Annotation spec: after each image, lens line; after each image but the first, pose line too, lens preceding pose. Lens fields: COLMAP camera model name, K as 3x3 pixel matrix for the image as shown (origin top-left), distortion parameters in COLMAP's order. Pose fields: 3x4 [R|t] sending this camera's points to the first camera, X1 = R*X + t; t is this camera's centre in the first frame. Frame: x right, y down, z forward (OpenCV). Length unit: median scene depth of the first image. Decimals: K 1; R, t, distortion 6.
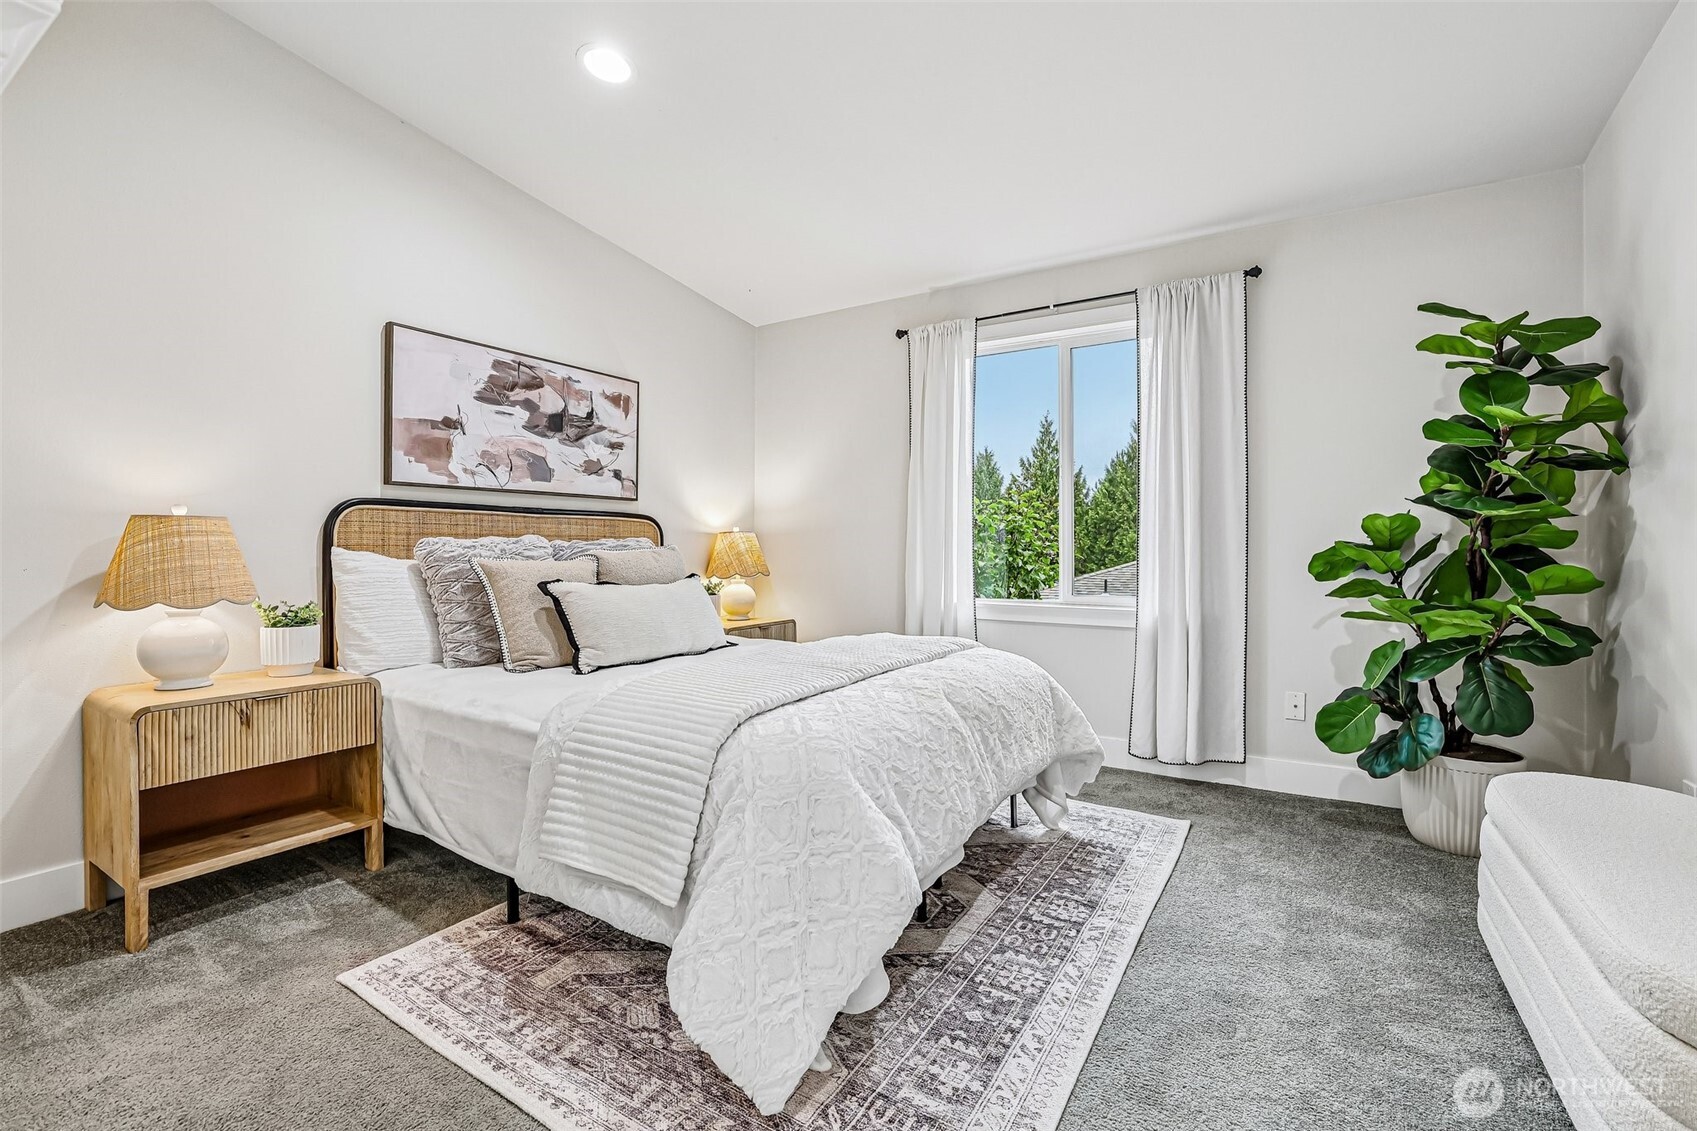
lens RADIAL K [[729.5, 0, 847.1], [0, 729.5, 551.4], [0, 0, 1]] dist [-0.048023, 0.015719]
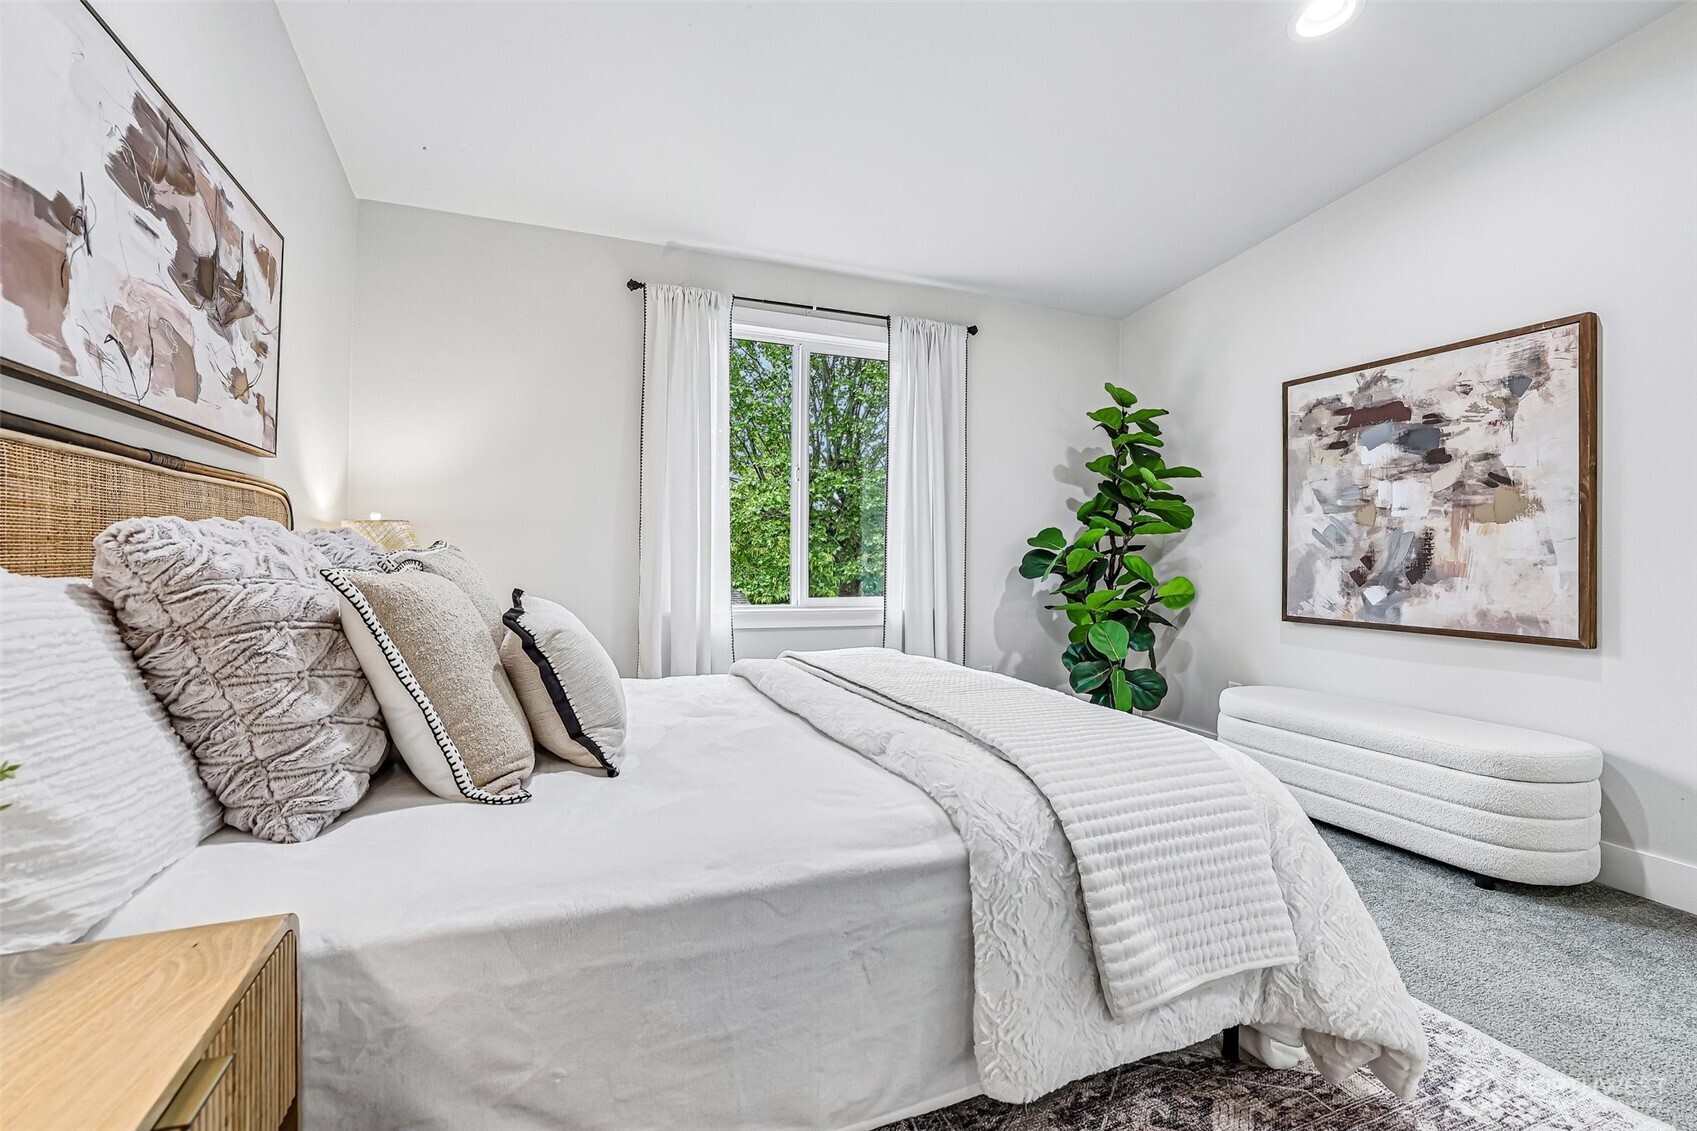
lens RADIAL K [[751.3, 0, 841.0], [0, 751.3, 550.4], [0, 0, 1]] dist [-0.044551, 0.016856]
pose [[0.583271, 0.008590, 0.812232, -0.582088], [-0.007512, 0.999958, -0.005182, -0.002323], [-0.812243, -0.003079, 0.583311, 0.413971]]
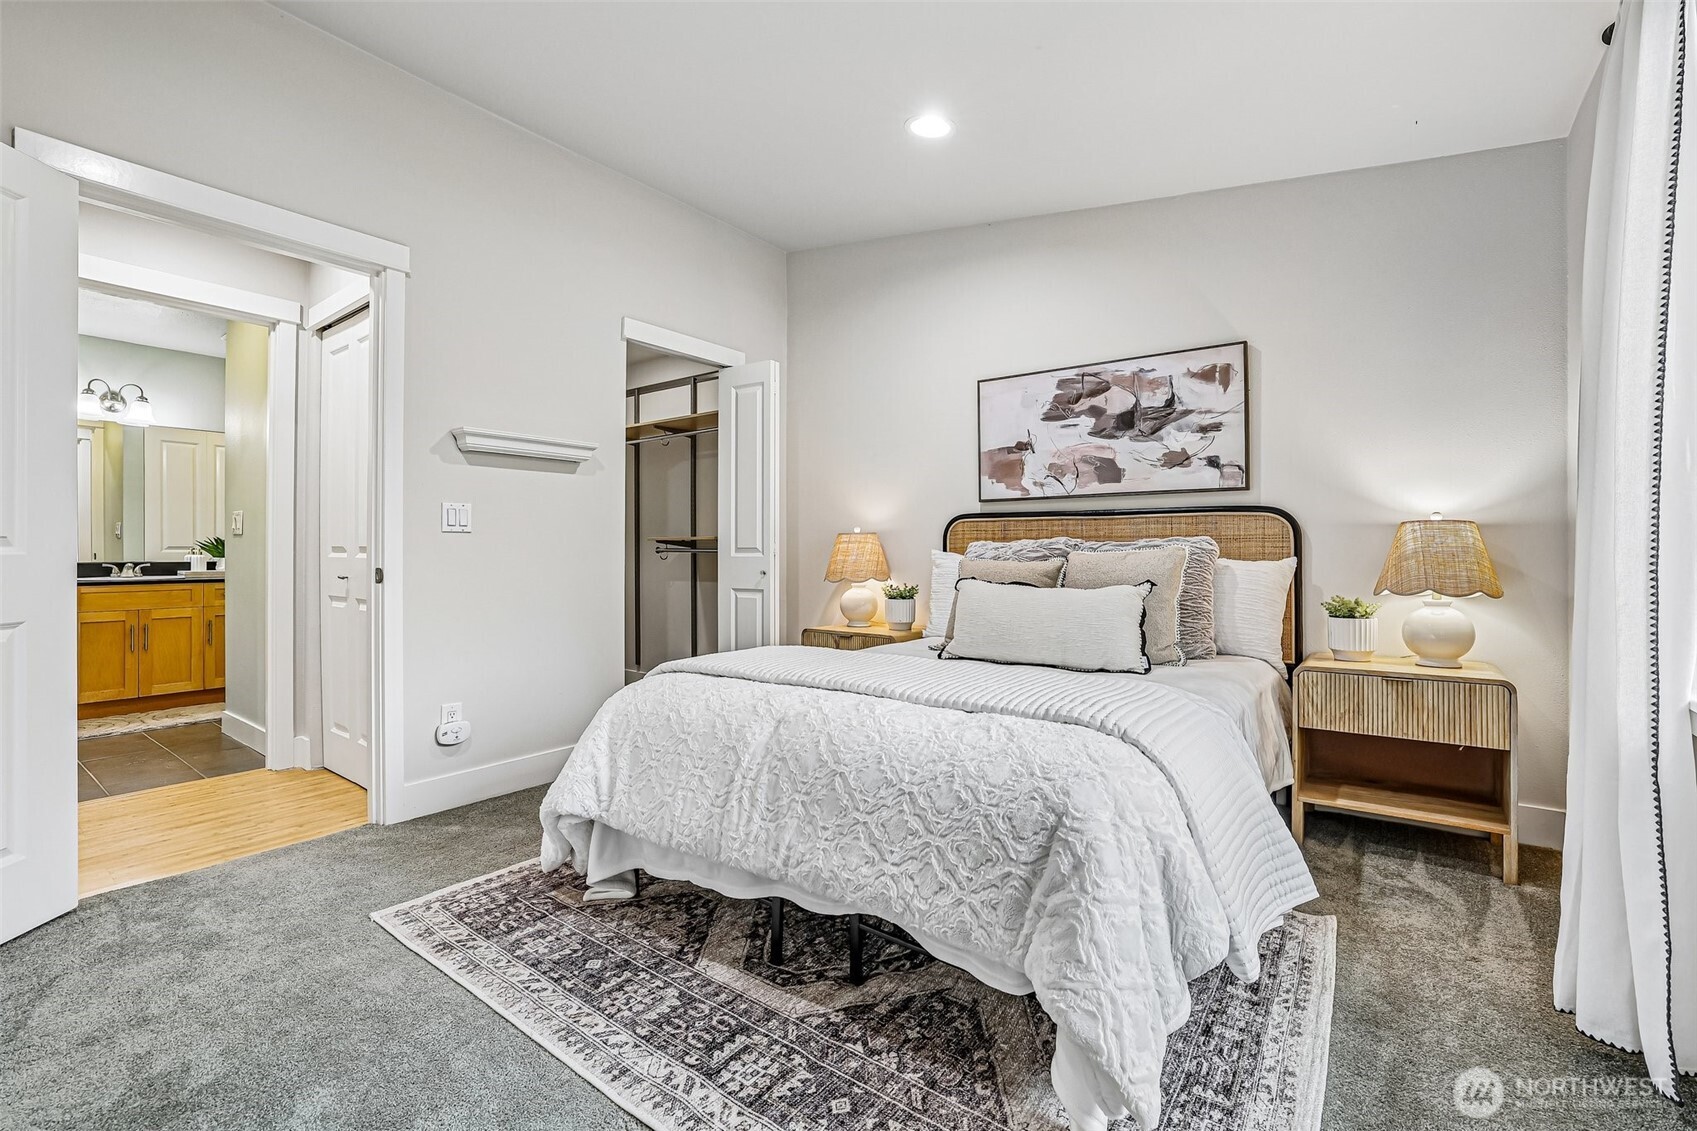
lens RADIAL K [[729.5, 0, 847.1], [0, 729.5, 551.4], [0, 0, 1]] dist [-0.048023, 0.015719]
pose [[-0.073778, -0.000793, -0.997274, 0.639158], [-0.002416, 0.999997, -0.000616, -0.000316], [0.997272, 0.002364, -0.073780, 0.743259]]
